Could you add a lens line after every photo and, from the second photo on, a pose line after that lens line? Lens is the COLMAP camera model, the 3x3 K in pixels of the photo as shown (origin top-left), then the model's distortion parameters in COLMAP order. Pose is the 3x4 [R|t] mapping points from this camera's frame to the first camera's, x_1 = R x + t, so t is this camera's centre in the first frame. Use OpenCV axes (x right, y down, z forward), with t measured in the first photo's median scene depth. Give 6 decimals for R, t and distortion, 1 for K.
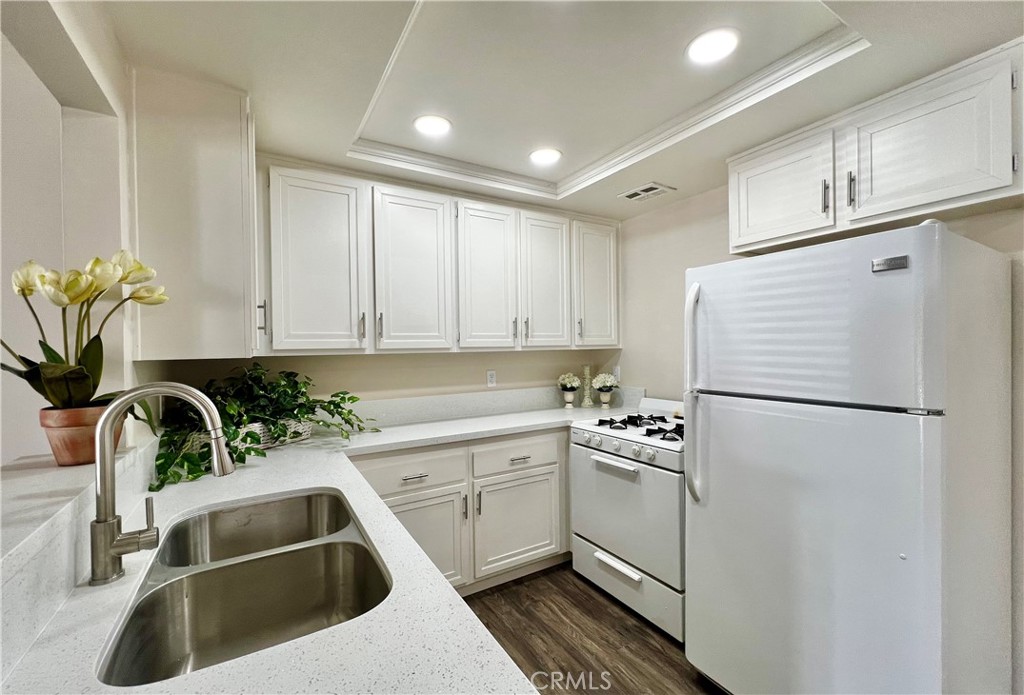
lens RADIAL K [[420.3, 0, 511.1], [0, 420.3, 348.3], [0, 0, 1]] dist [-0.001027, 0.000300]
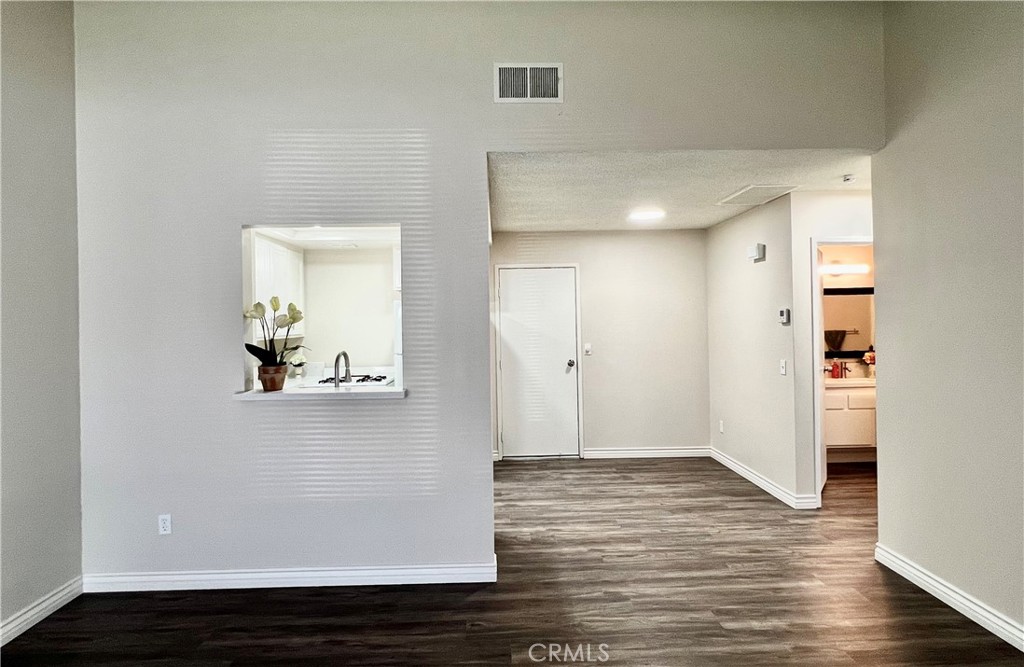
lens RADIAL K [[546.8, 0, 507.8], [0, 546.8, 316.9], [0, 0, 1]] dist [-0.005231, -0.002362]
pose [[0.499334, 0.013876, 0.866298, -1.382234], [0.015199, 0.999578, -0.024772, -0.015624], [-0.866276, 0.025536, 0.498912, -0.747710]]
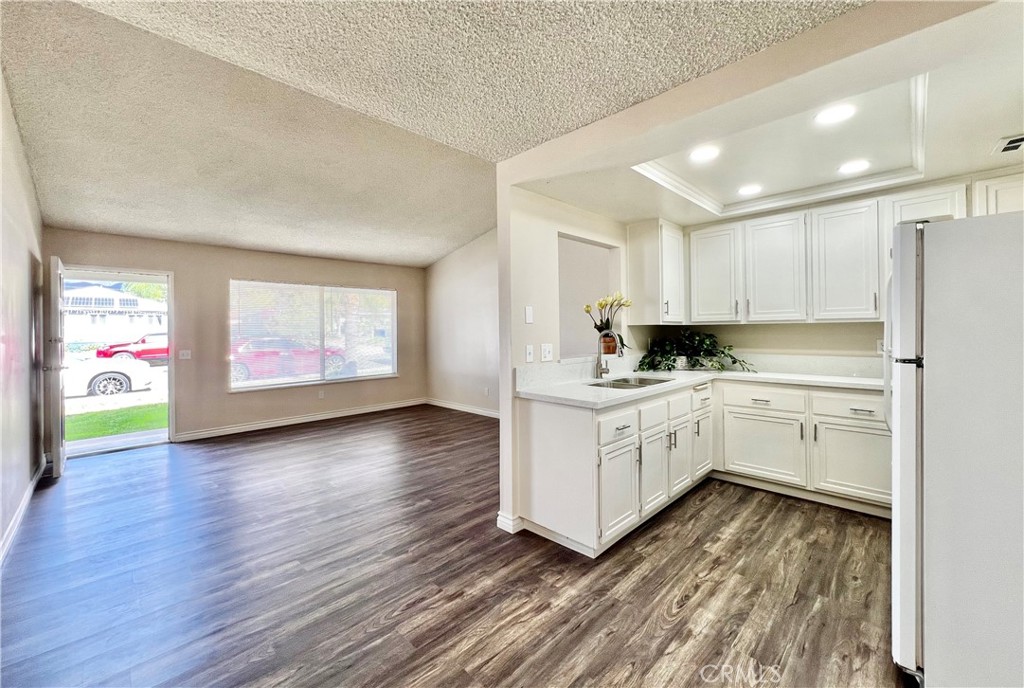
lens RADIAL K [[407.0, 0, 514.7], [0, 407.0, 330.5], [0, 0, 1]] dist [-0.000341, -0.000157]
pose [[0.247759, 0.011895, -0.968749, 0.959058], [0.003006, 0.999910, 0.013046, 0.015037], [0.968817, -0.006144, 0.247701, -0.273740]]
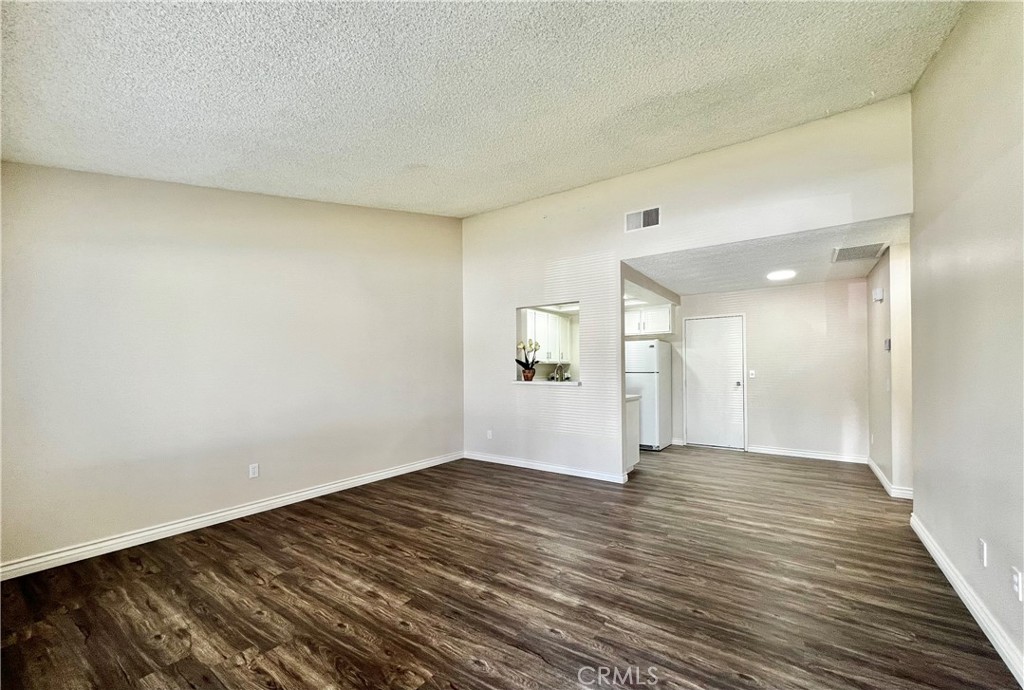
lens RADIAL K [[407.0, 0, 509.6], [0, 407.0, 360.8], [0, 0, 1]] dist [-0.000341, -0.000157]
pose [[0.918580, 0.018134, 0.394819, -1.484924], [-0.006358, 0.999496, -0.031116, 0.085927], [-0.395185, 0.026073, 0.918232, -1.613008]]
